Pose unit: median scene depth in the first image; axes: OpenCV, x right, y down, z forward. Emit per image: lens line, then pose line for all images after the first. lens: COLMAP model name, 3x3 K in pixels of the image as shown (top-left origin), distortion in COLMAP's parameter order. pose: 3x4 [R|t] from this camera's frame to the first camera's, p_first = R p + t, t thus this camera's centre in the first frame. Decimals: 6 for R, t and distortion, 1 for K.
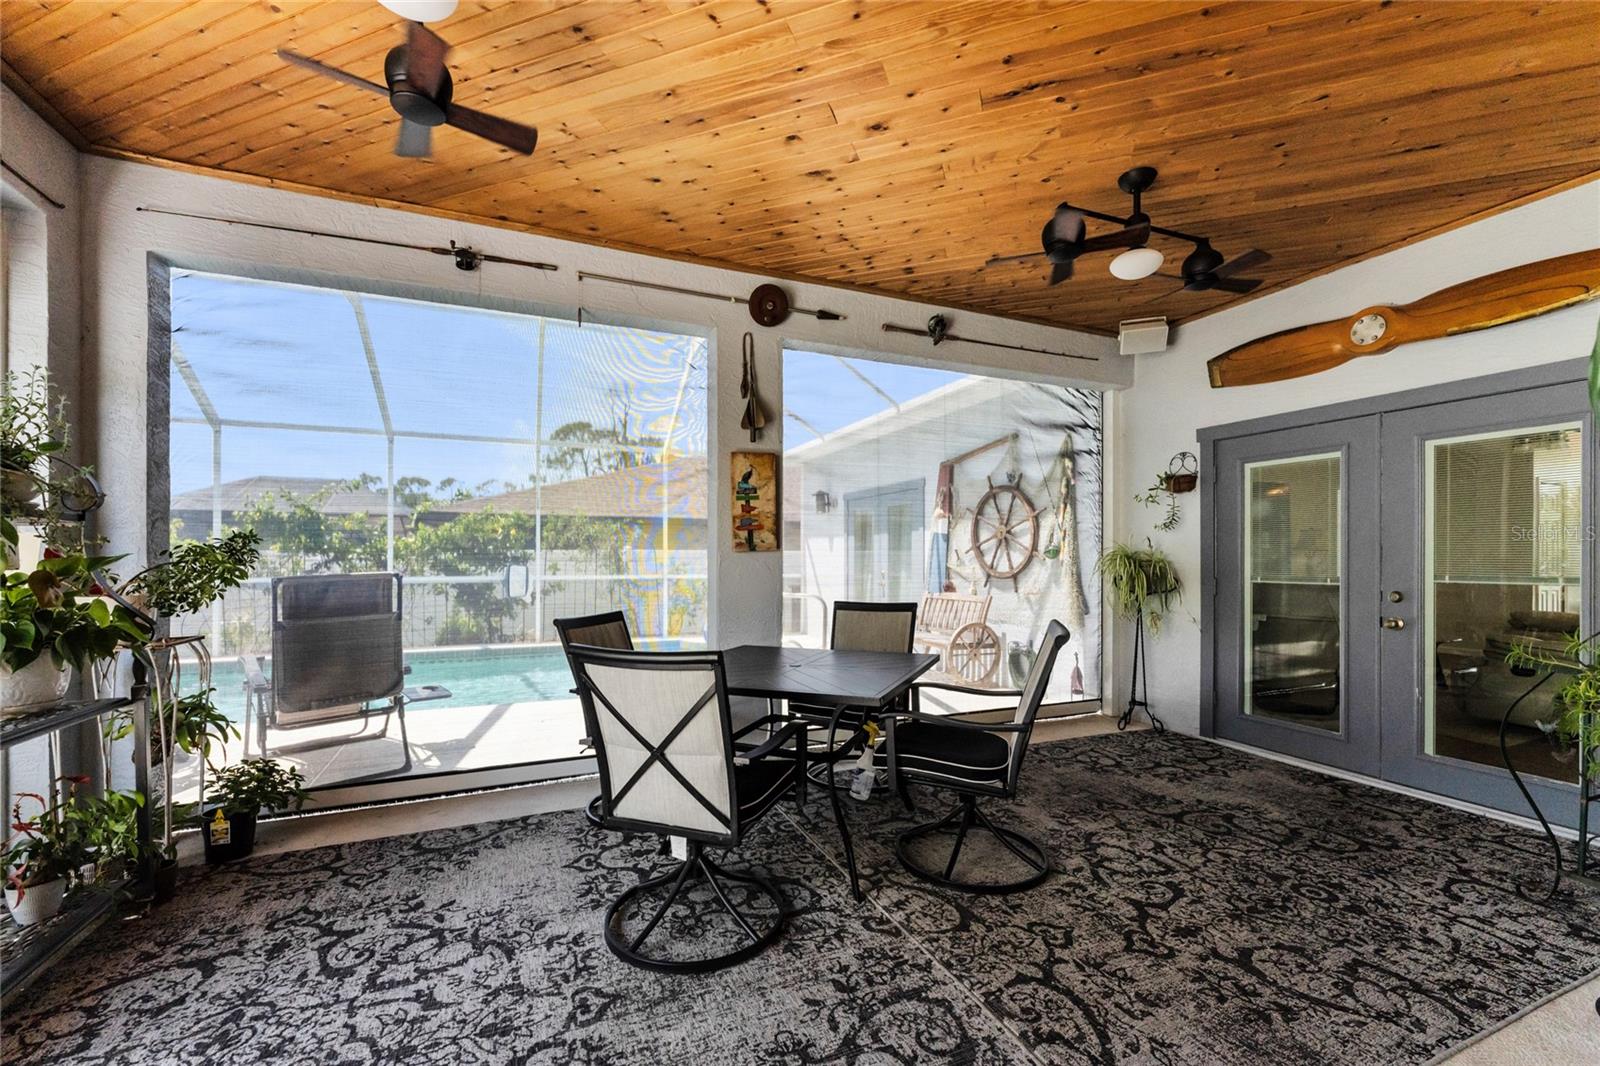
lens RADIAL K [[650.0, 0, 796.0], [0, 650.0, 553.2], [0, 0, 1]] dist [0.001838, 0.000089]
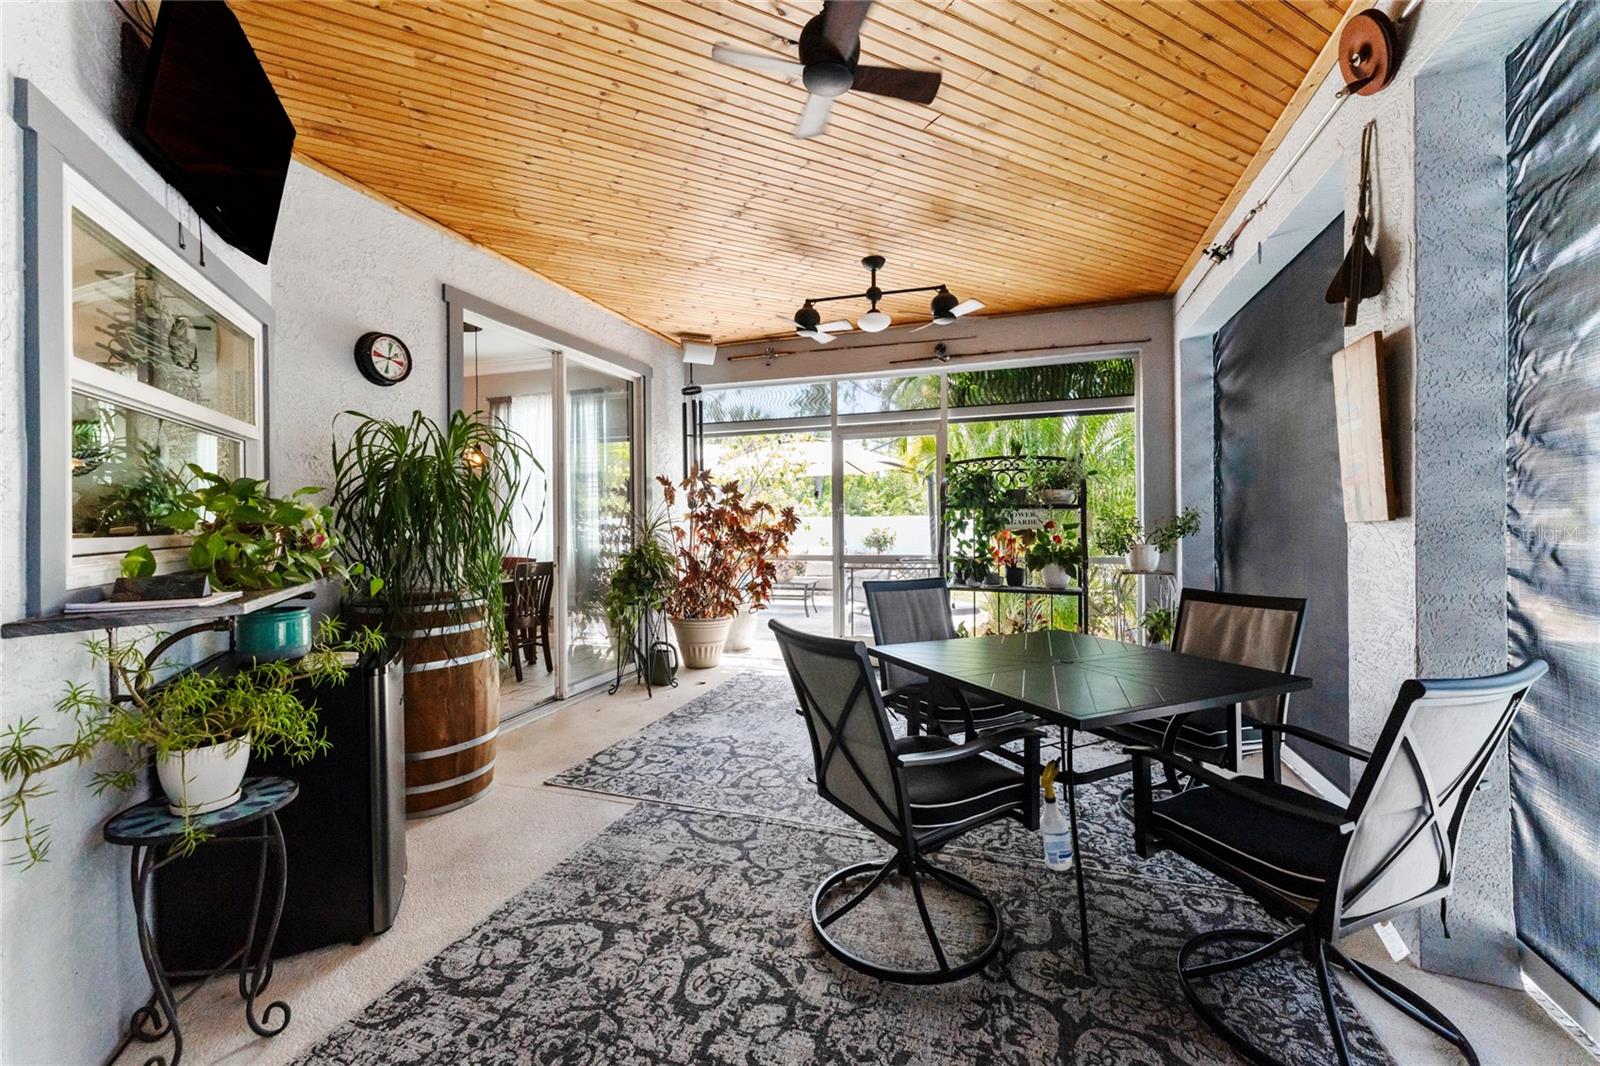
lens RADIAL K [[648.2, 0, 794.7], [0, 648.2, 512.8], [0, 0, 1]] dist [0.000793, 0.000073]
pose [[-0.672094, -0.001816, -0.740463, 0.568000], [0.010689, 0.999869, -0.012153, -0.008170], [0.740388, -0.016083, -0.671987, 0.869528]]
